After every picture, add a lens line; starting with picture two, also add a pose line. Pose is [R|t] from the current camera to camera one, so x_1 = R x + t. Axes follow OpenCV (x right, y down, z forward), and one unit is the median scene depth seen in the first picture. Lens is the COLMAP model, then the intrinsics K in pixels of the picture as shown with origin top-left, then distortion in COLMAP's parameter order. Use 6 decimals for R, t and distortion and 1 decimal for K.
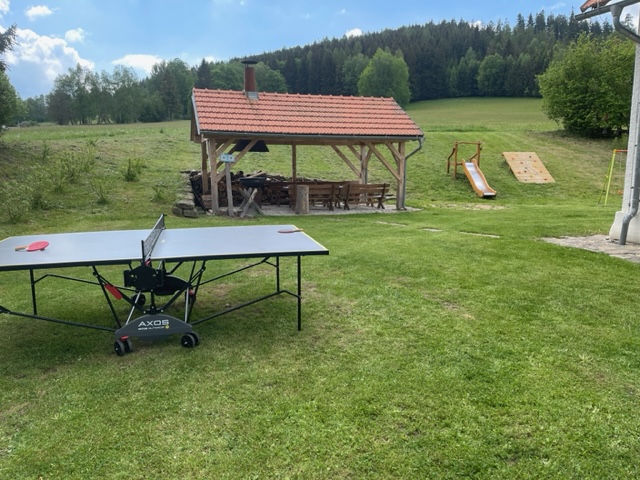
lens RADIAL K [[486.9, 0, 317.8], [0, 486.9, 241.0], [0, 0, 1]] dist [-0.000570, -0.005261]
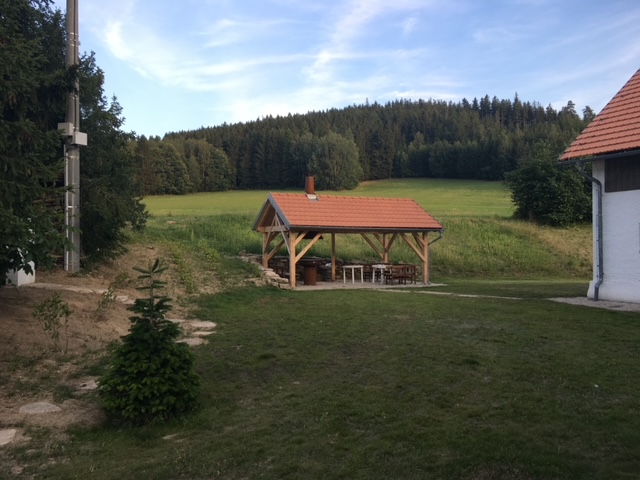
lens RADIAL K [[542.6, 0, 319.4], [0, 542.6, 238.5], [0, 0, 1]] dist [0.009275, 0.000871]
pose [[0.993598, 0.004400, 0.112889, -0.227165], [0.014768, 0.985609, -0.168393, 0.043508], [-0.112005, 0.168982, 0.979234, -0.322396]]
